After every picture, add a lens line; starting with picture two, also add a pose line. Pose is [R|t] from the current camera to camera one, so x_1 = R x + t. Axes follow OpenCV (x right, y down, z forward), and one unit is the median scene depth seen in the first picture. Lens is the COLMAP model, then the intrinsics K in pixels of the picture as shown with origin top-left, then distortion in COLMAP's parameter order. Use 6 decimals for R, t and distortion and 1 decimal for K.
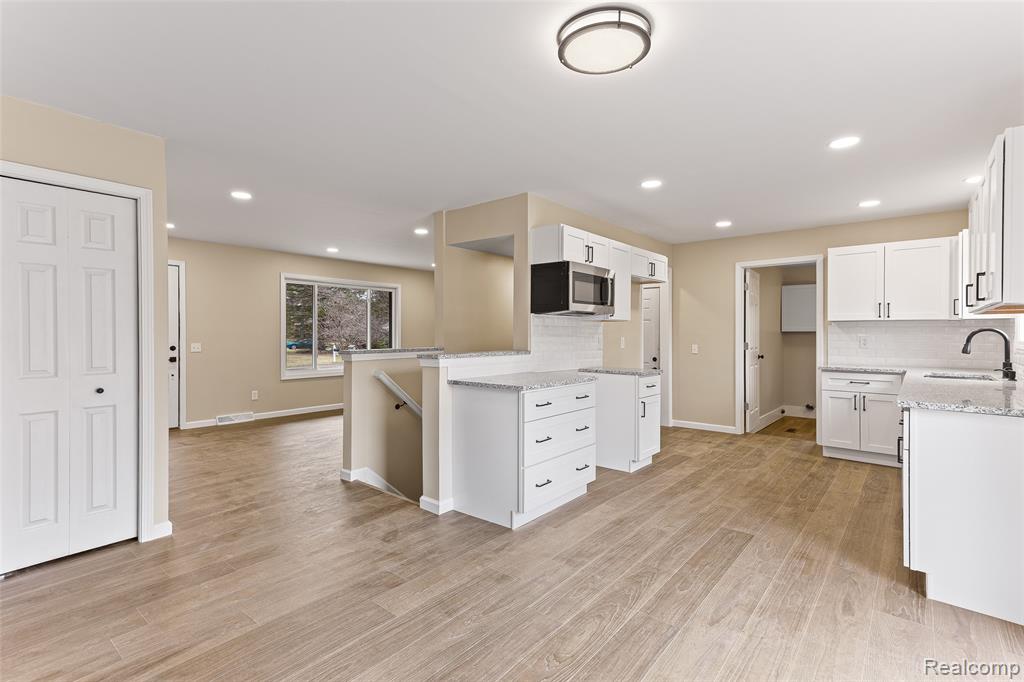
lens RADIAL K [[481.8, 0, 508.1], [0, 481.8, 333.4], [0, 0, 1]] dist [0.027382, 0.000590]
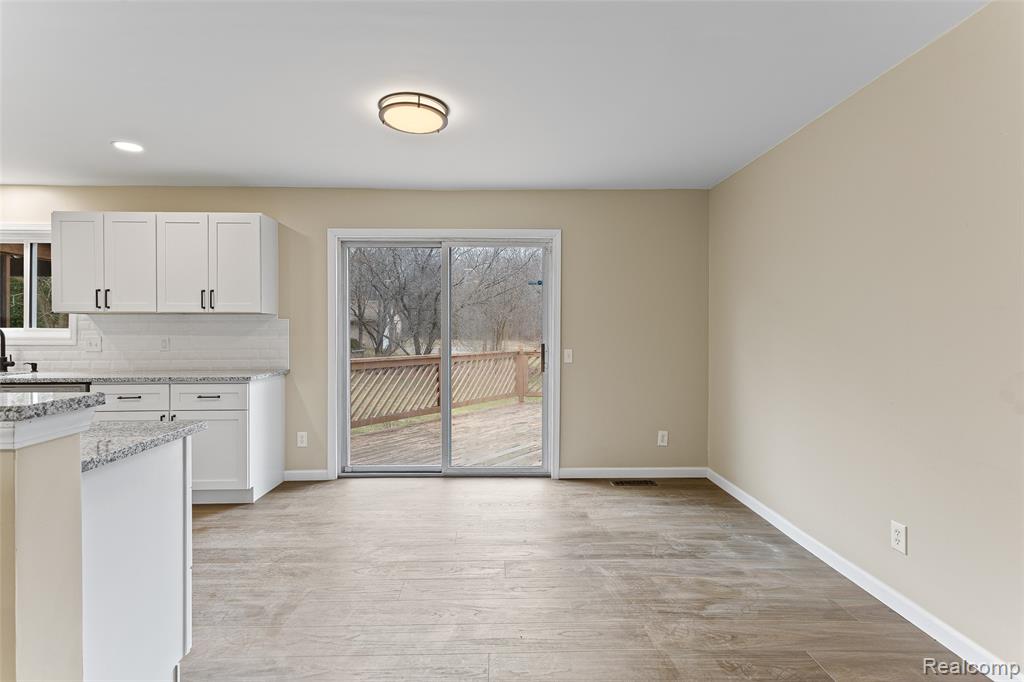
lens RADIAL K [[502.0, 0, 507.0], [0, 502.0, 335.9], [0, 0, 1]] dist [0.002643, 0.000261]
pose [[-0.661603, -0.006915, 0.749822, -0.532302], [-0.001838, 0.999969, 0.007599, 0.001933], [-0.749852, 0.003650, -0.661596, 0.909442]]
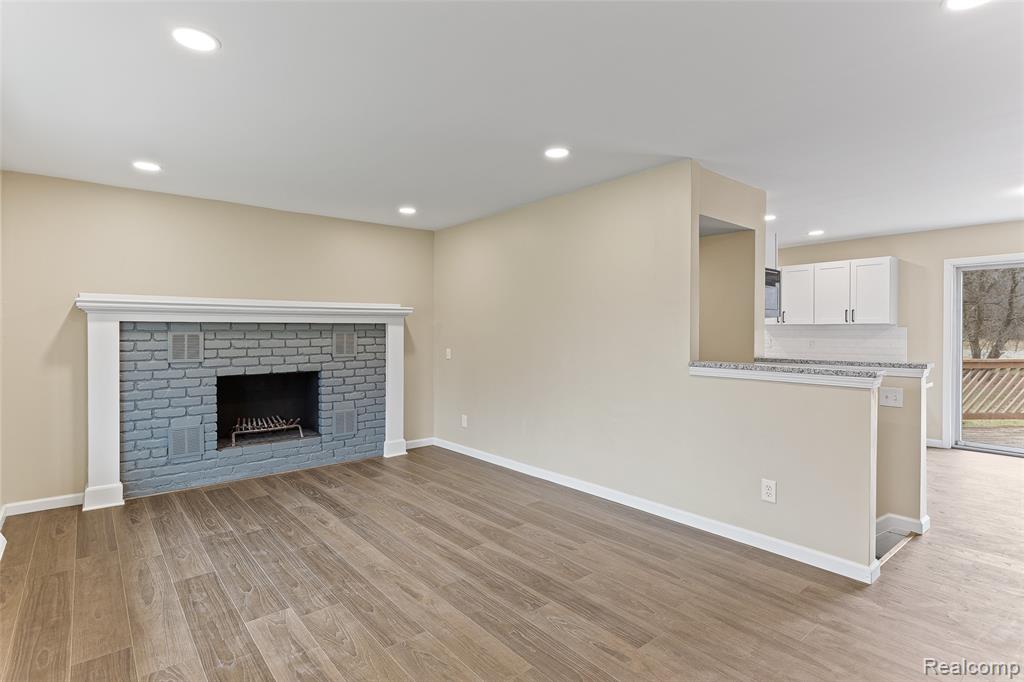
lens RADIAL K [[505.7, 0, 509.6], [0, 505.7, 335.4], [0, 0, 1]] dist [0.001025, -0.000106]
pose [[0.182952, -0.011165, 0.983058, -1.148827], [0.001025, 0.999937, 0.011166, -0.020591], [-0.983121, -0.001035, 0.182952, 1.466028]]
